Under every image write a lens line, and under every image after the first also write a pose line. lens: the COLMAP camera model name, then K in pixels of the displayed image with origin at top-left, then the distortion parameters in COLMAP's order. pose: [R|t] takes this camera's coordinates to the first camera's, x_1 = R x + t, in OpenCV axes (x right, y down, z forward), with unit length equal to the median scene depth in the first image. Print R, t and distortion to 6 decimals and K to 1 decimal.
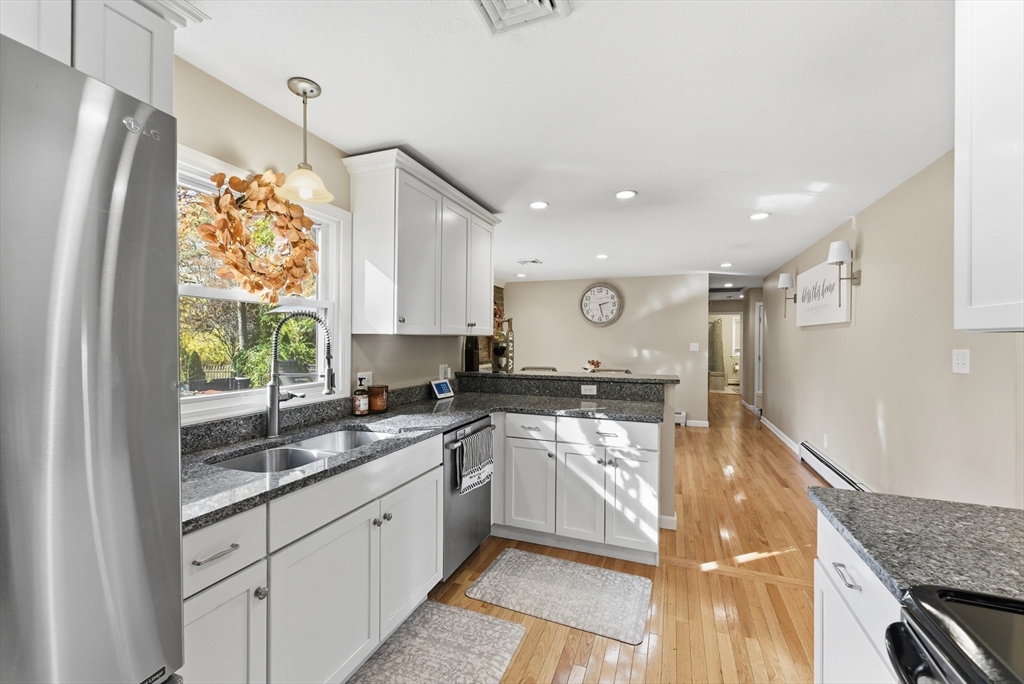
lens RADIAL K [[420.1, 0, 514.0], [0, 420.1, 342.0], [0, 0, 1]] dist [0.000774, 0.000170]
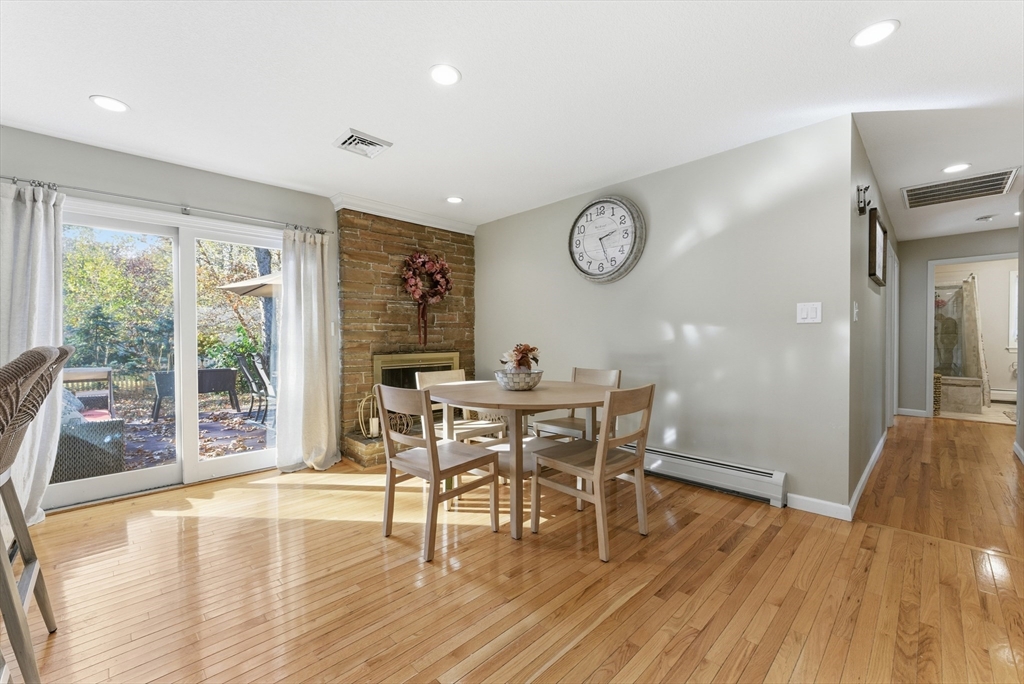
lens RADIAL K [[420.1, 0, 507.4], [0, 420.1, 343.0], [0, 0, 1]] dist [0.000774, 0.000170]
pose [[0.908292, -0.003789, -0.418320, 0.317352], [0.008096, 0.999931, 0.008520, 0.032873], [0.418259, -0.011126, 0.908260, 0.490725]]
